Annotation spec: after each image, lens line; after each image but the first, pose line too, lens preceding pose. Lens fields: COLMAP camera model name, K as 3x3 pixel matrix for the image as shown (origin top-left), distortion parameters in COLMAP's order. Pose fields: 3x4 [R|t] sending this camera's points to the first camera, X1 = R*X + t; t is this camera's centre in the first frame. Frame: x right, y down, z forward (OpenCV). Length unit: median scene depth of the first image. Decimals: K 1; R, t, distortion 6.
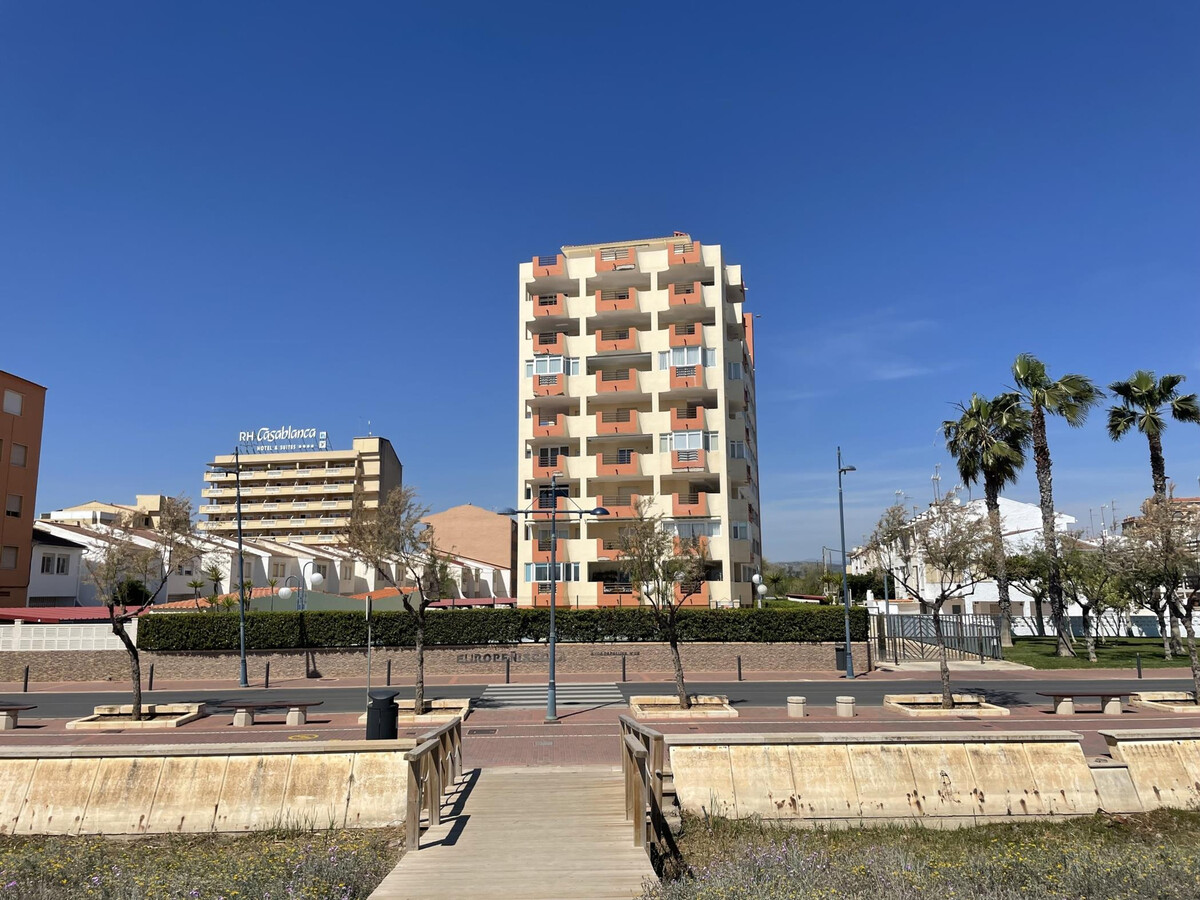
lens RADIAL K [[960.3, 0, 600.0], [0, 960.3, 450.0], [0, 0, 1]] dist [0.090322, -0.104465]
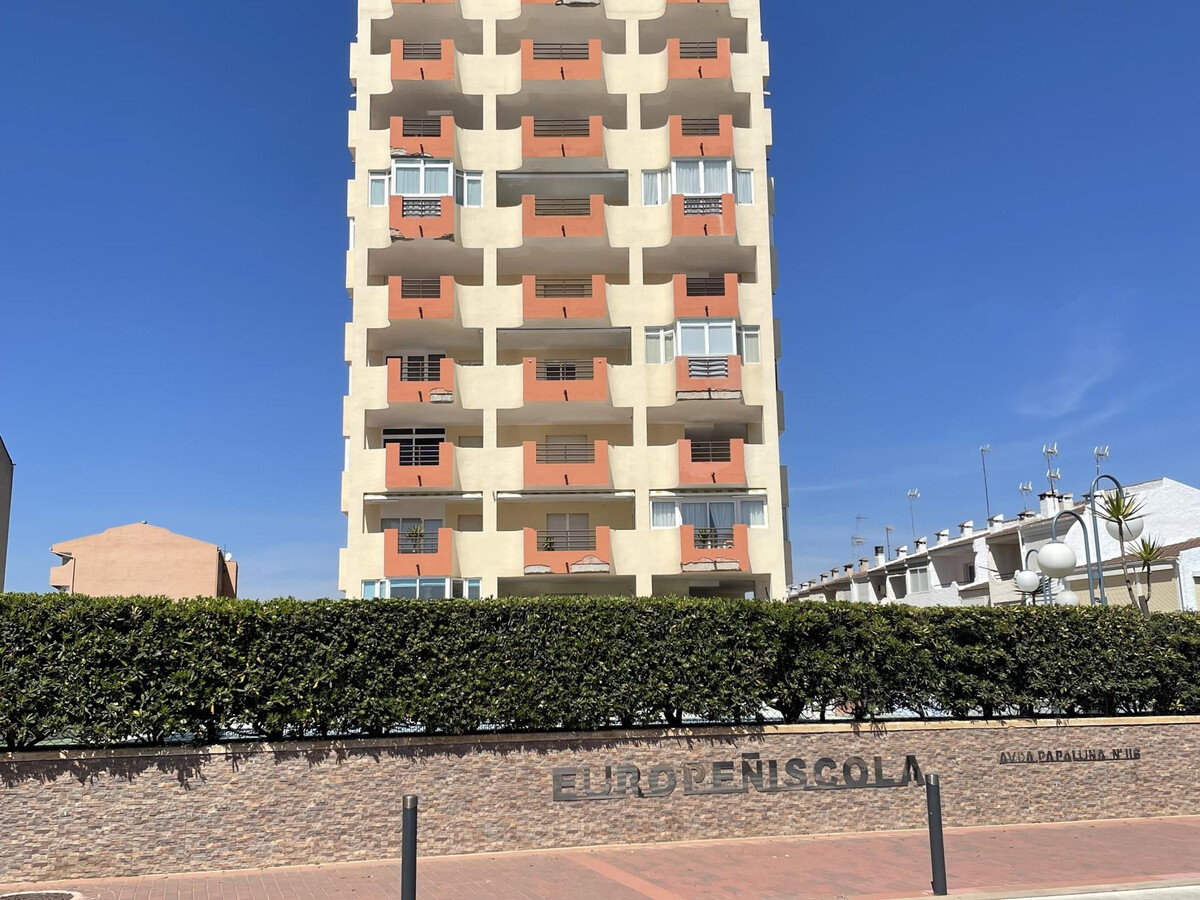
lens RADIAL K [[1245.0, 0, 600.0], [0, 1245.0, 450.0], [0, 0, 1]] dist [0.157270, -0.352473]
pose [[0.967835, 0.038295, 0.248654, -0.122996], [-0.028386, 0.998658, -0.043315, 0.077438], [-0.249979, 0.034863, 0.967623, 0.367716]]
